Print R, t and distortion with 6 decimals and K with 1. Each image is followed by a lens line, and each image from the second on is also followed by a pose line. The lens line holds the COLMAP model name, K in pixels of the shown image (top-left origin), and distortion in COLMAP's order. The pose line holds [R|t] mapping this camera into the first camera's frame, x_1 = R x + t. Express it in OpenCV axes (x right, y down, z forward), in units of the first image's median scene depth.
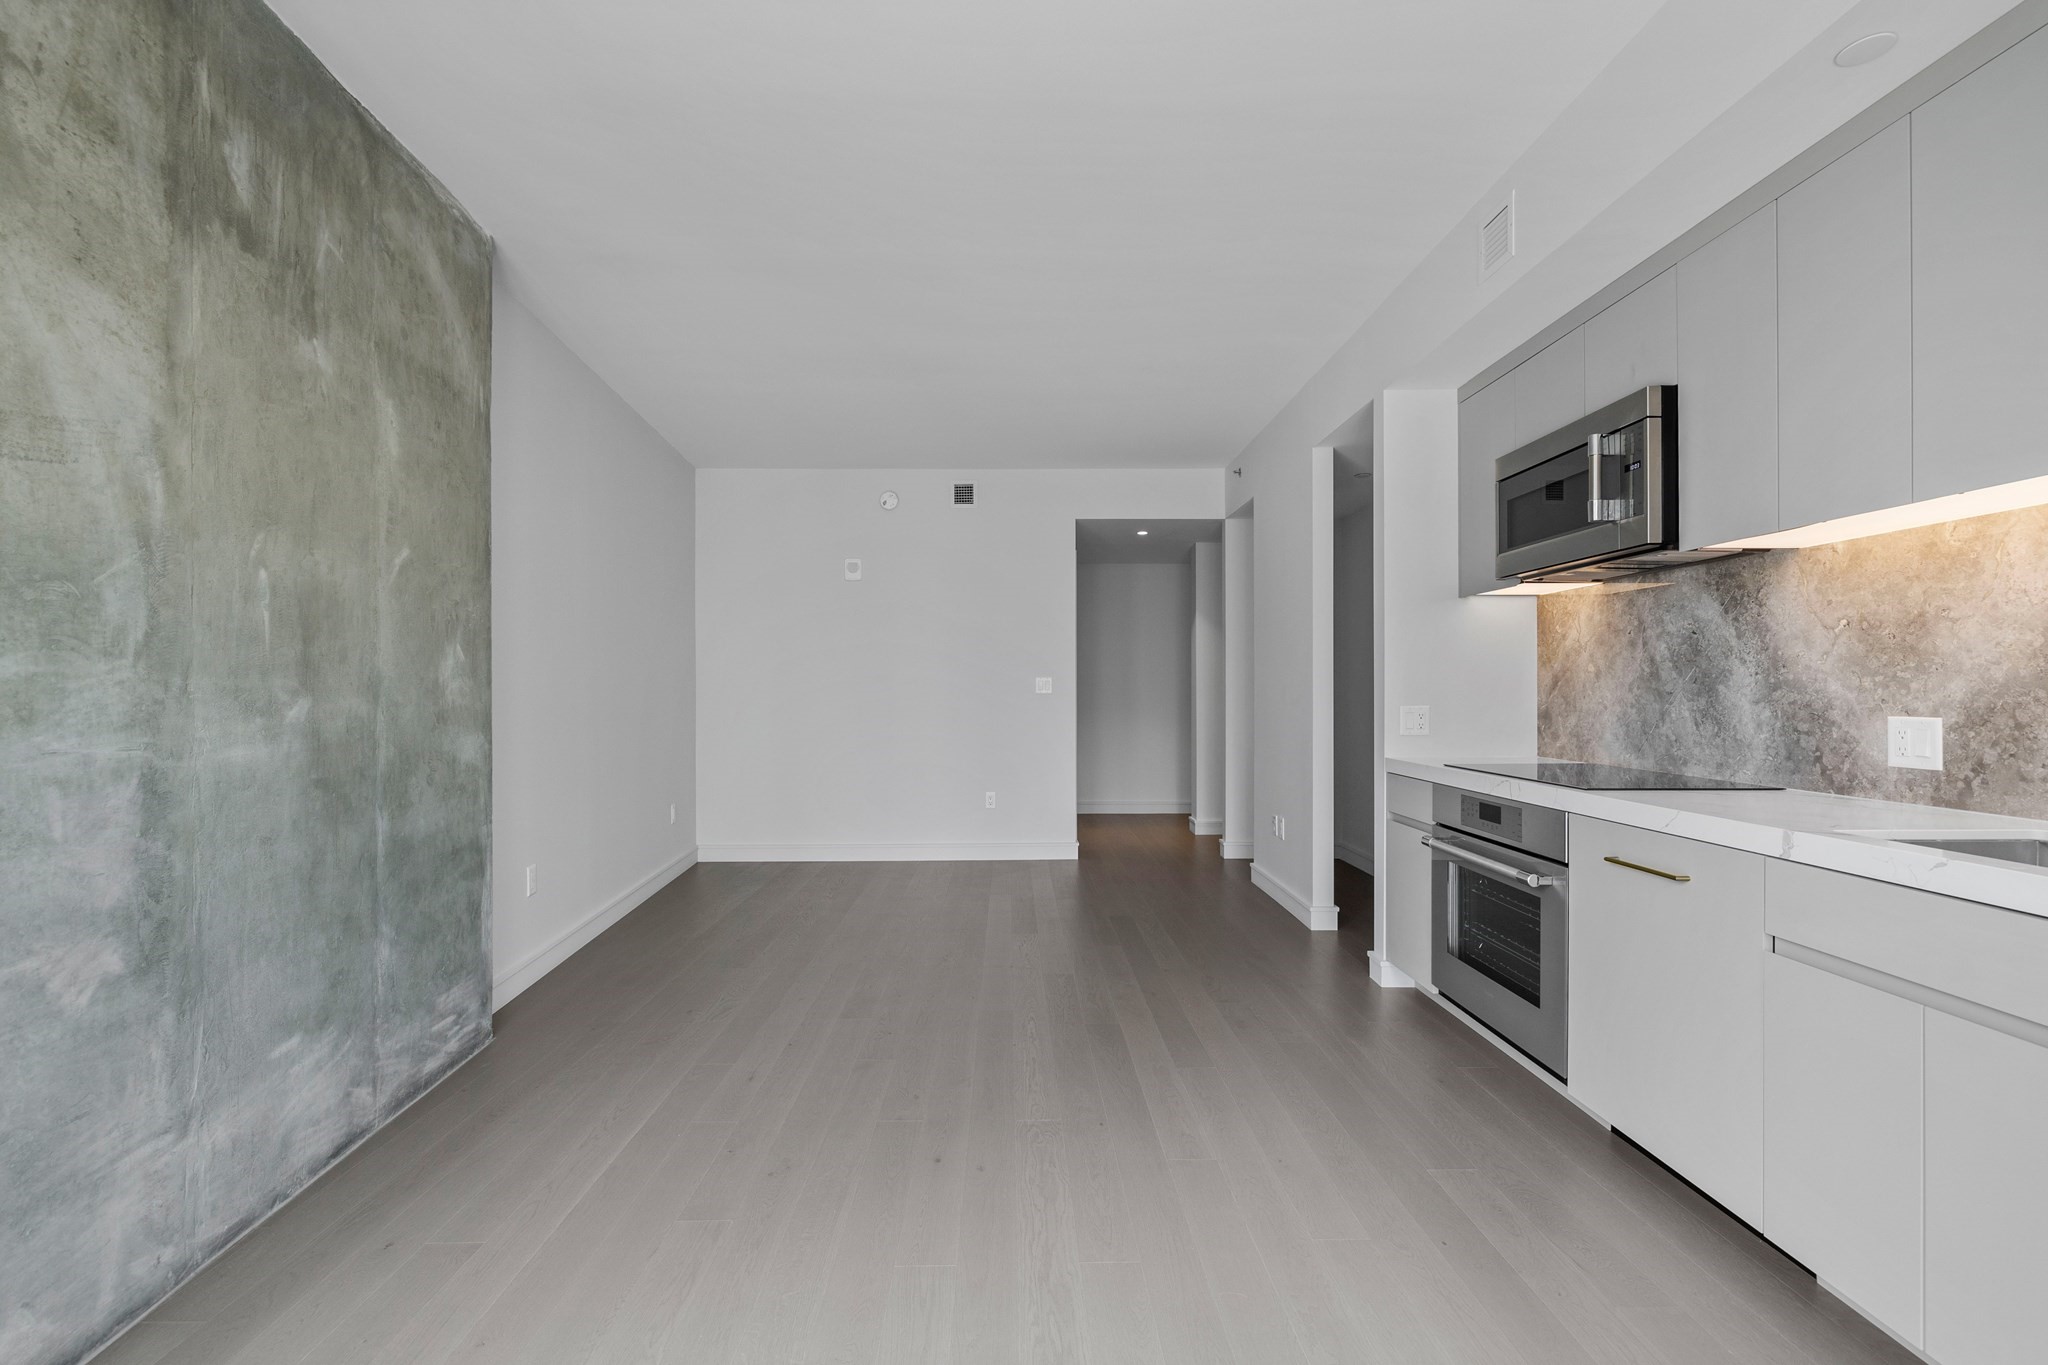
lens RADIAL K [[869.8, 0, 1021.4], [0, 869.8, 689.4], [0, 0, 1]] dist [0.000076, -0.000018]
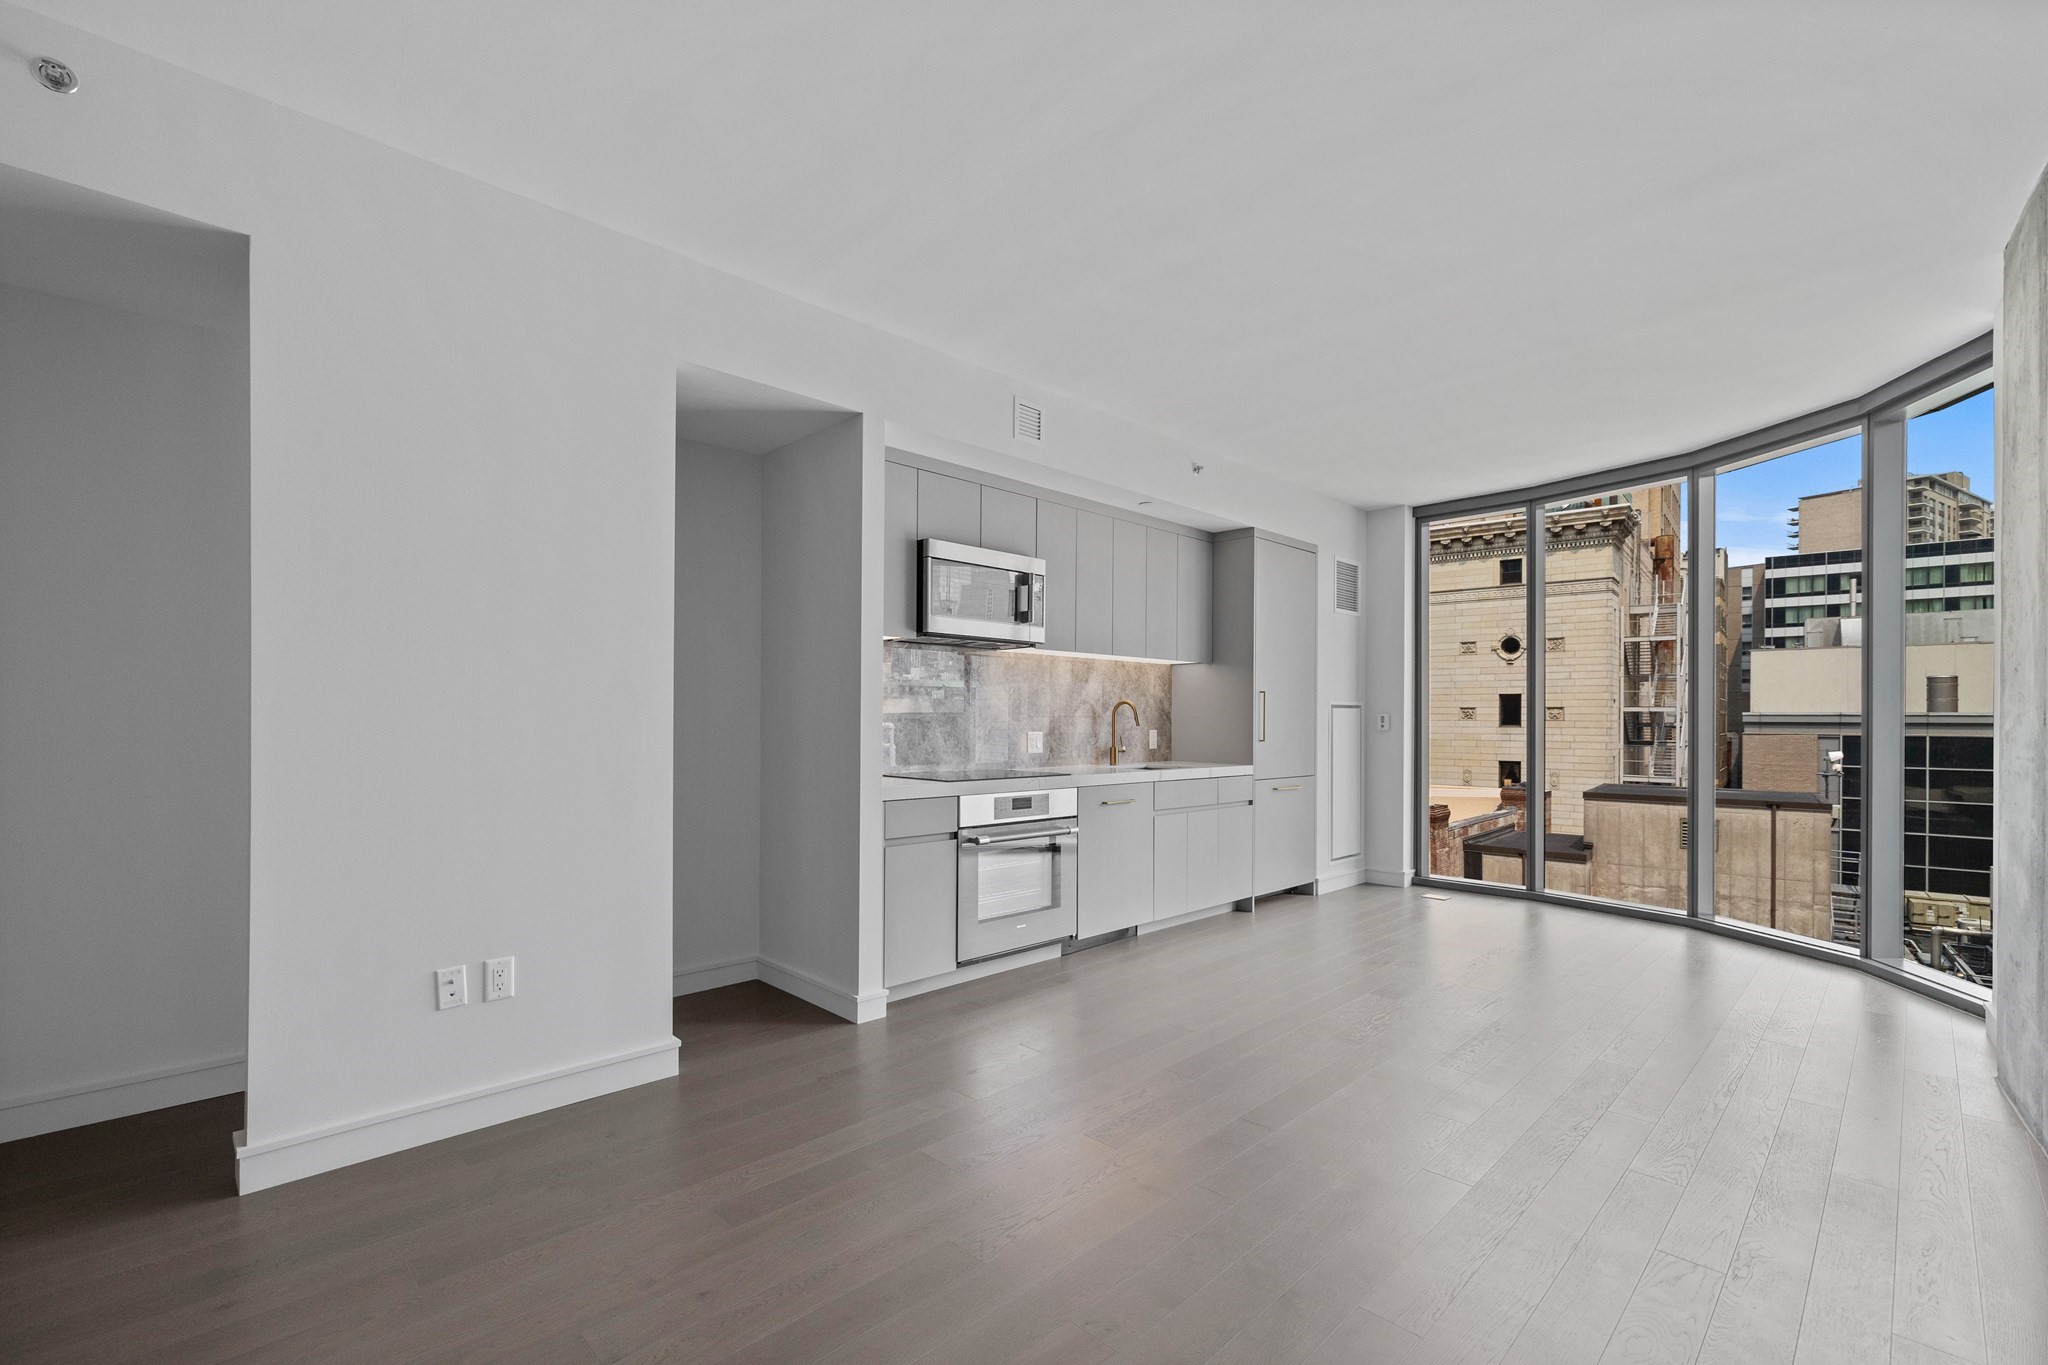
lens RADIAL K [[889.2, 0, 1027.2], [0, 889.2, 714.4], [0, 0, 1]] dist [0.001994, 0.000163]
pose [[-0.692173, 0.002168, 0.721728, -0.640555], [-0.005471, 0.999951, -0.008250, 0.003192], [-0.721711, -0.009659, -0.692127, 2.334933]]
